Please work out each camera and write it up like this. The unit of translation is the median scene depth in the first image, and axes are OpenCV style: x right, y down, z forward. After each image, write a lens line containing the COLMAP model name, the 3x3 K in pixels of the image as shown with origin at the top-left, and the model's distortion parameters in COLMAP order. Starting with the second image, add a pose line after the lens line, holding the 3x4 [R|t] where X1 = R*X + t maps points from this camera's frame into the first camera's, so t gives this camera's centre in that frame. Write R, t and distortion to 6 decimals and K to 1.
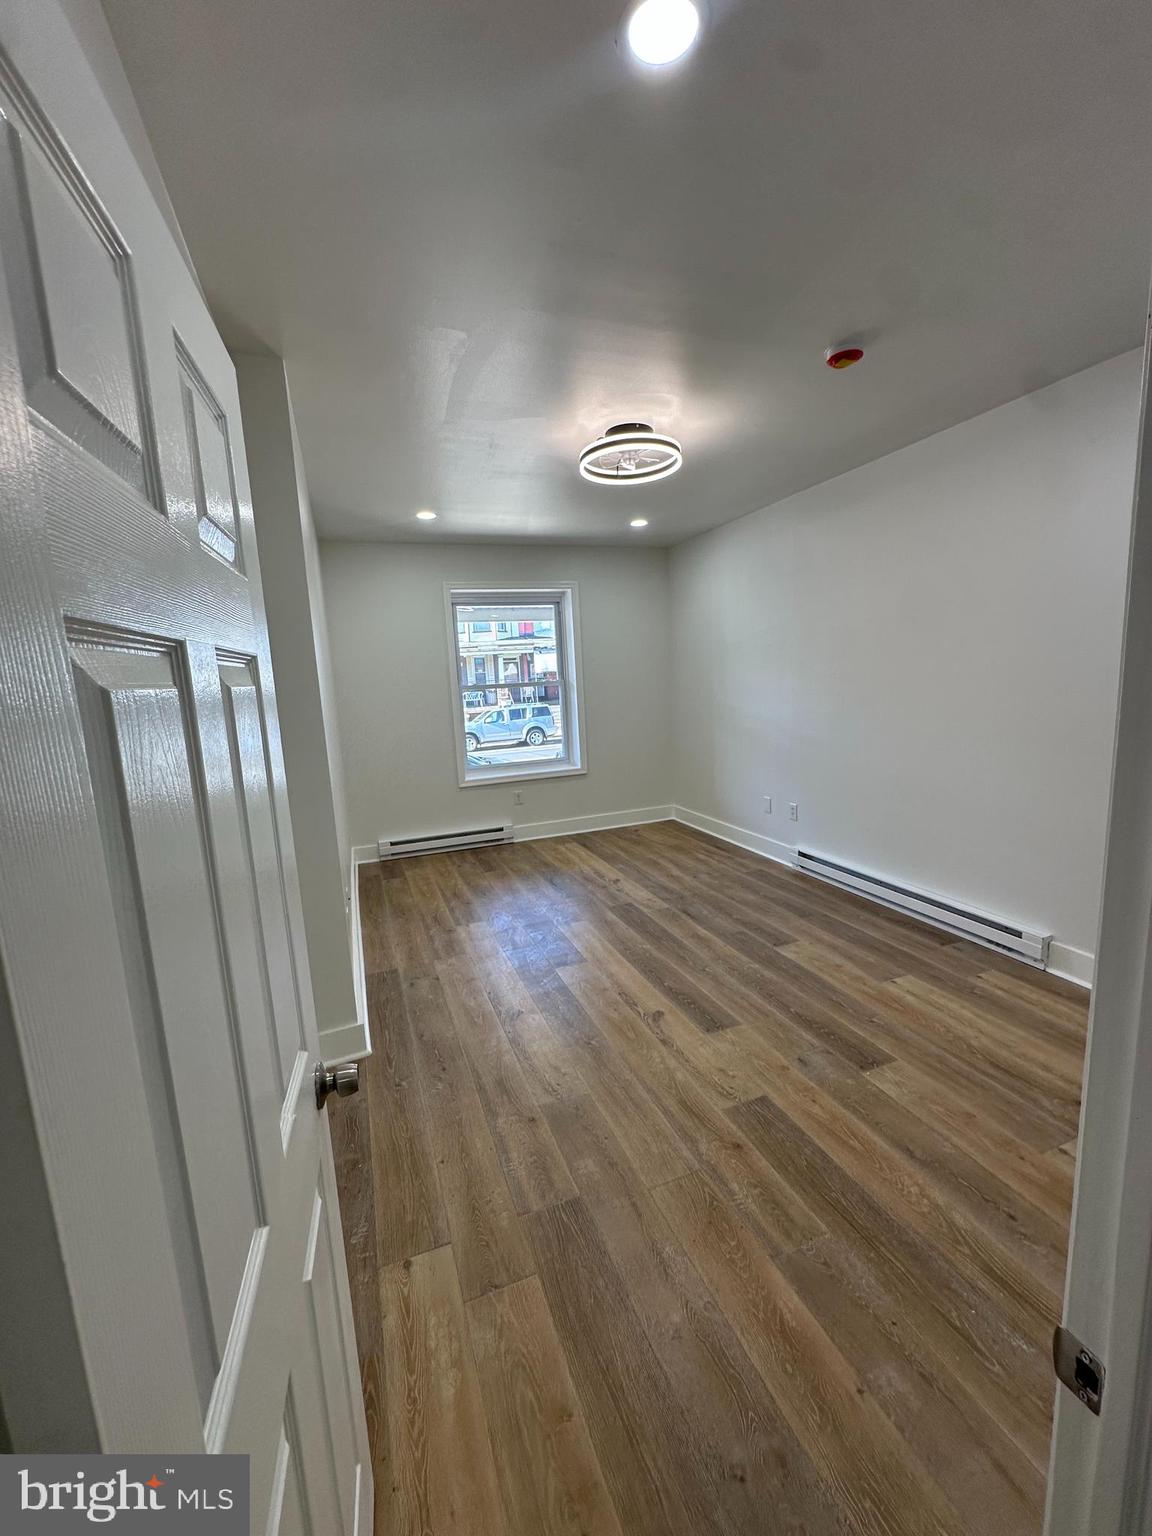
lens RADIAL K [[604.5, 0, 581.3], [0, 604.5, 770.8], [0, 0, 1]] dist [0.001441, 0.000426]
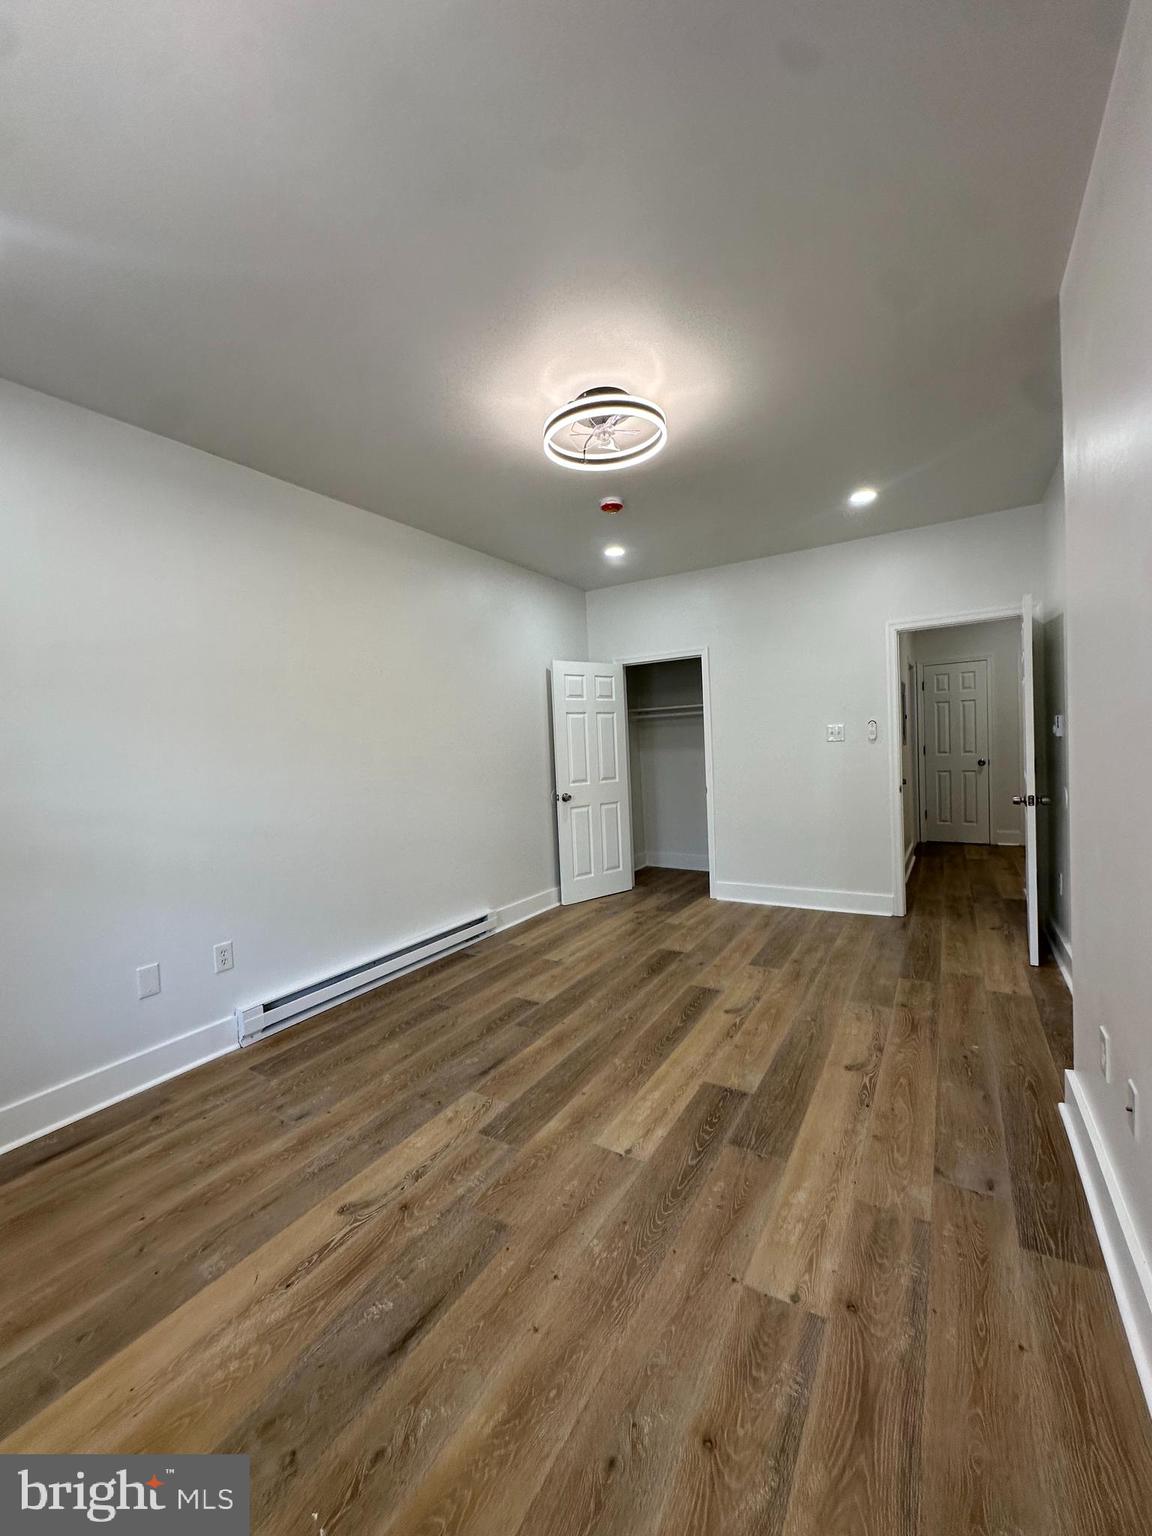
lens RADIAL K [[604.5, 0, 581.3], [0, 604.5, 770.8], [0, 0, 1]] dist [0.001441, 0.000426]
pose [[-0.602260, 0.042193, 0.797184, -0.456357], [0.198200, 0.975238, 0.098120, -0.131928], [-0.773304, 0.217096, -0.595709, 1.368029]]
